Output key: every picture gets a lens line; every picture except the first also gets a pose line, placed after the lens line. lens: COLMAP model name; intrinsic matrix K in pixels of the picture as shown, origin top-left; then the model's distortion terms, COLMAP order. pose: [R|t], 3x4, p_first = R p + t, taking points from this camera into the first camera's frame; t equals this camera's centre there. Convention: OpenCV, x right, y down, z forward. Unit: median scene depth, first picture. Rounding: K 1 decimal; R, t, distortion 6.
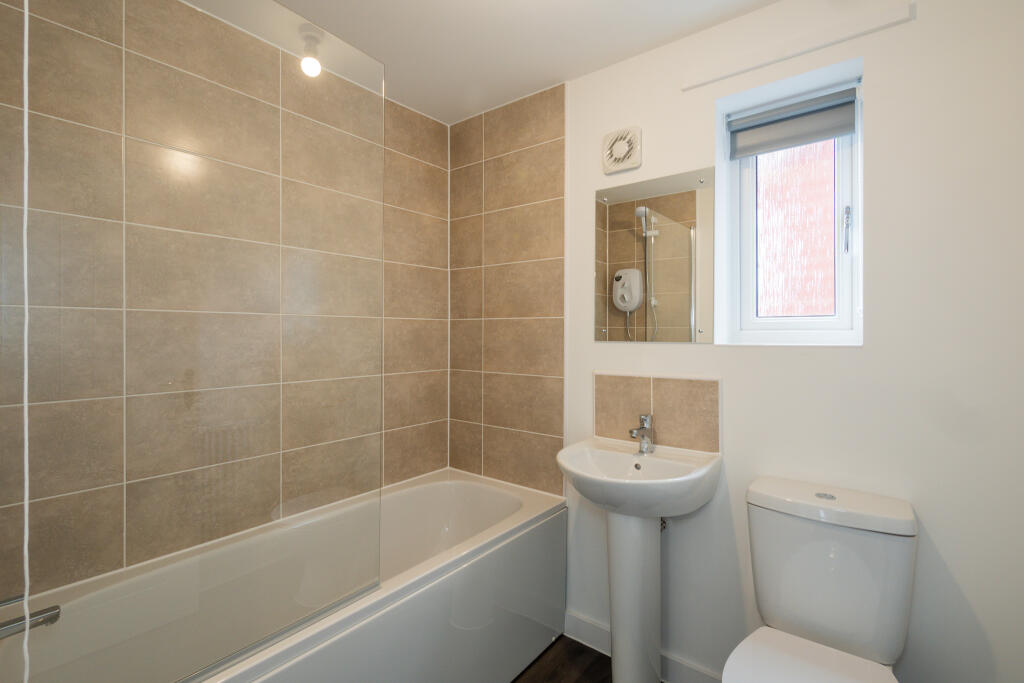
lens RADIAL K [[467.9, 0, 512.0], [0, 467.9, 341.5], [0, 0, 1]] dist [-0.000710, -0.000253]
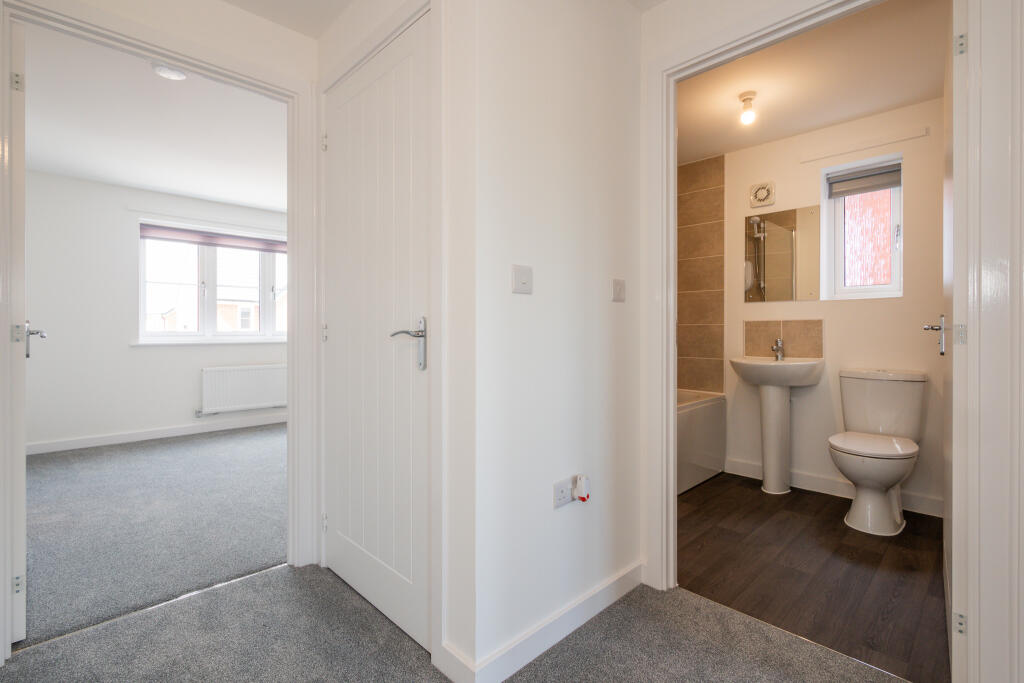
lens RADIAL K [[467.9, 0, 512.0], [0, 467.9, 341.5], [0, 0, 1]] dist [-0.000710, -0.000253]
pose [[0.991675, -0.002082, -0.128751, -0.488282], [0.003137, 0.999963, 0.007992, 0.135672], [0.128729, -0.008329, 0.991645, -0.903280]]
